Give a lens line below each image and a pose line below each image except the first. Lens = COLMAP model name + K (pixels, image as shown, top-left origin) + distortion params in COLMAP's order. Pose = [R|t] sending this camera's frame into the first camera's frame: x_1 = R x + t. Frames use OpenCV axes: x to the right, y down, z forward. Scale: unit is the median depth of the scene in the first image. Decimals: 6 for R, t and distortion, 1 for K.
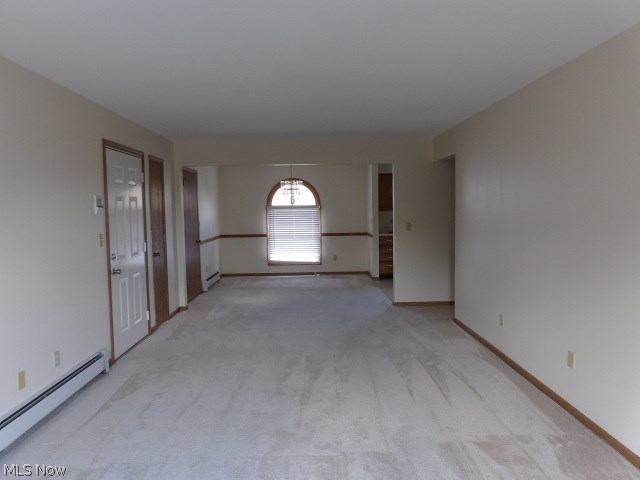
lens RADIAL K [[458.7, 0, 320.0], [0, 458.7, 240.0], [0, 0, 1]] dist [-0.028088, 0.005620]
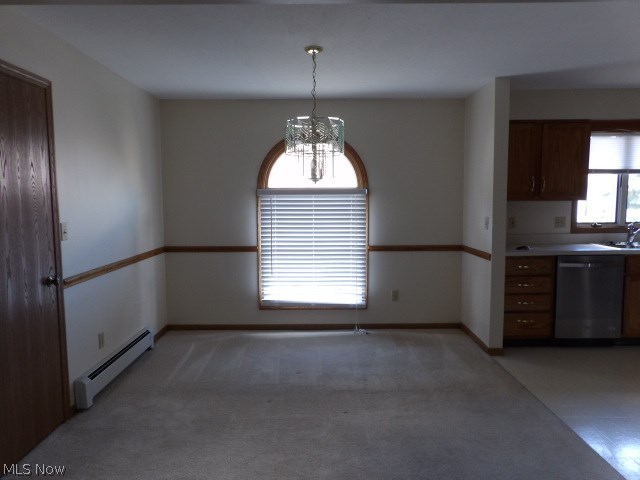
lens RADIAL K [[458.7, 0, 320.0], [0, 458.7, 240.0], [0, 0, 1]] dist [-0.028088, 0.005620]
pose [[0.999881, 0.010534, -0.011259, -0.043710], [-0.010279, 0.999695, 0.022469, -0.031077], [0.011492, -0.022351, 0.999684, 0.514682]]
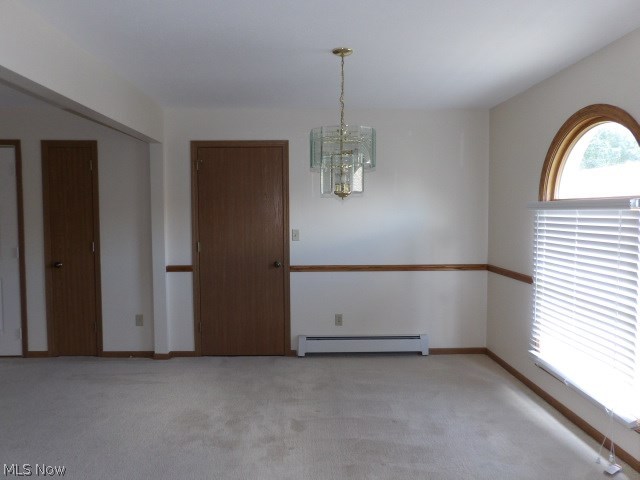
lens RADIAL K [[458.7, 0, 320.0], [0, 458.7, 240.0], [0, 0, 1]] dist [-0.028088, 0.005620]
pose [[0.025508, 0.072540, -0.997039, 0.239301], [-0.067402, 0.995219, 0.070683, -0.057027], [0.997400, 0.065400, 0.030275, 0.816037]]
